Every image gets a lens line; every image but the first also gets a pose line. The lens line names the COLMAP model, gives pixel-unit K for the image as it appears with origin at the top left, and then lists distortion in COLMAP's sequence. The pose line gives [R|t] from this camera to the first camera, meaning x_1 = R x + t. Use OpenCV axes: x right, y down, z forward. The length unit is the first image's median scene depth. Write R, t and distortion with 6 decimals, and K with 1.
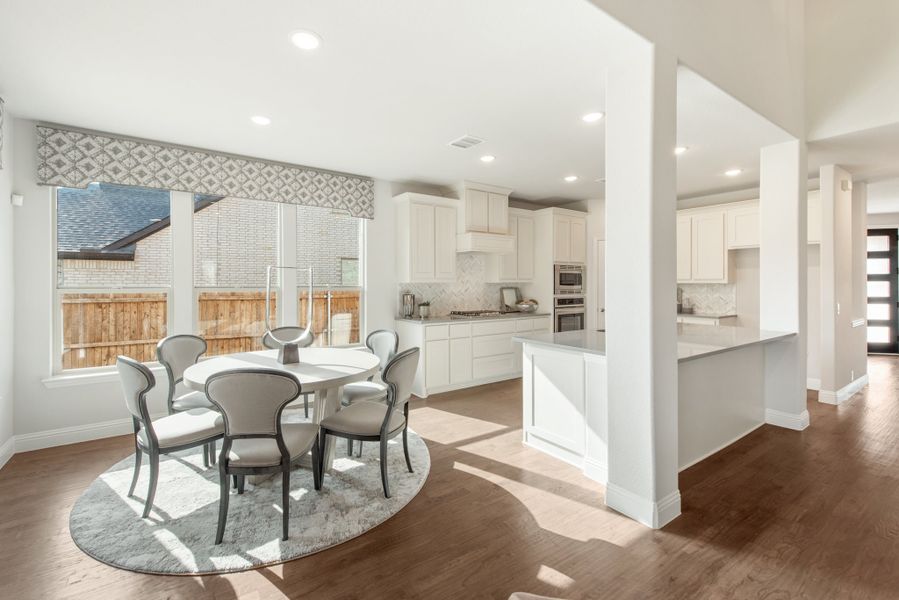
lens RADIAL K [[391.9, 0, 420.9], [0, 391.9, 283.7], [0, 0, 1]] dist [0.010724, -0.000520]
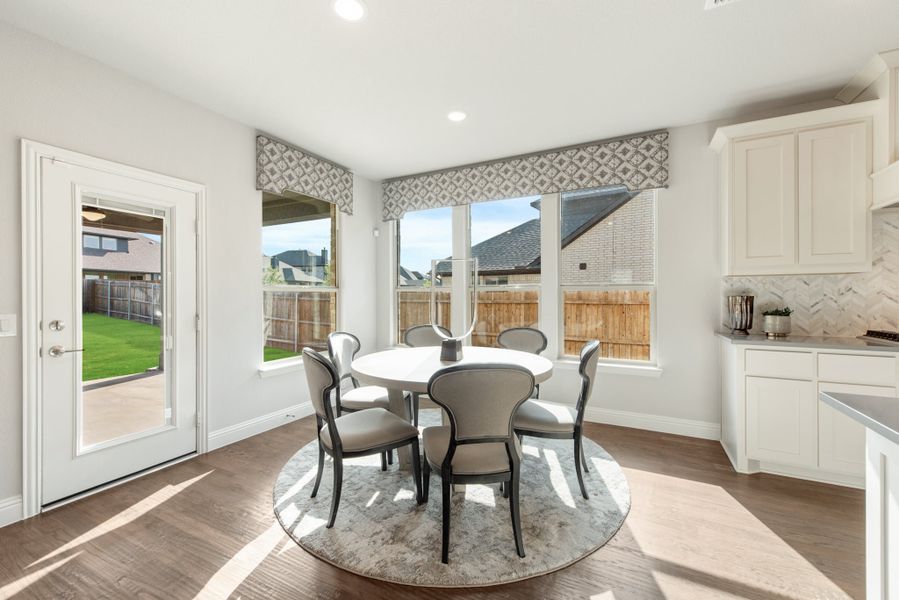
lens RADIAL K [[359.6, 0, 447.7], [0, 359.6, 296.8], [0, 0, 1]] dist [0.009229, -0.001362]
pose [[0.485308, 0.000026, -0.874343, 0.240619], [0.003595, 0.999991, 0.002025, 0.027296], [0.874336, -0.004126, 0.485304, 0.330418]]
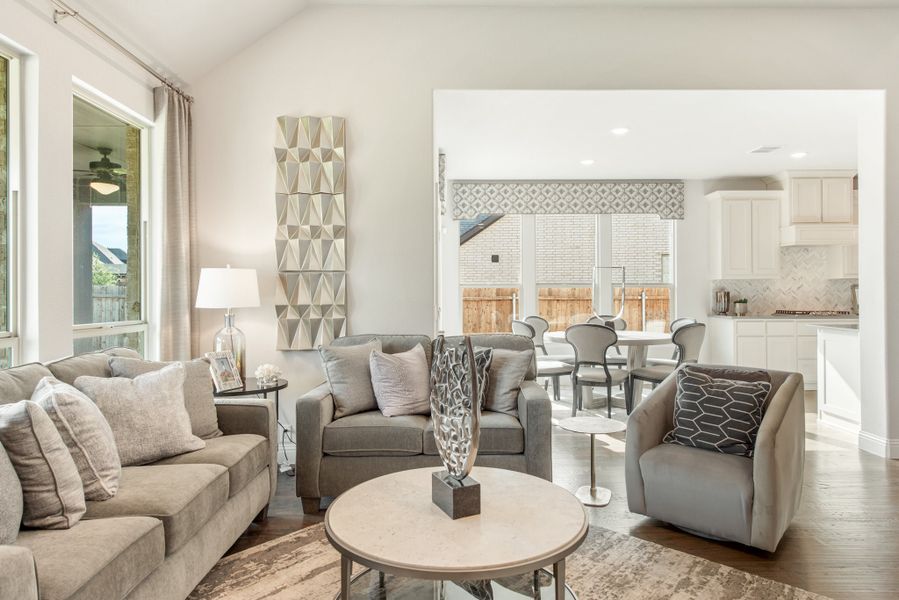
lens RADIAL K [[569.0, 0, 450.7], [0, 569.0, 293.8], [0, 0, 1]] dist [-0.002529, -0.000652]
pose [[0.841803, -0.001923, -0.539781, 0.167939], [0.004227, 0.999986, 0.003030, 0.026795], [0.539768, -0.004832, 0.841800, -0.591769]]
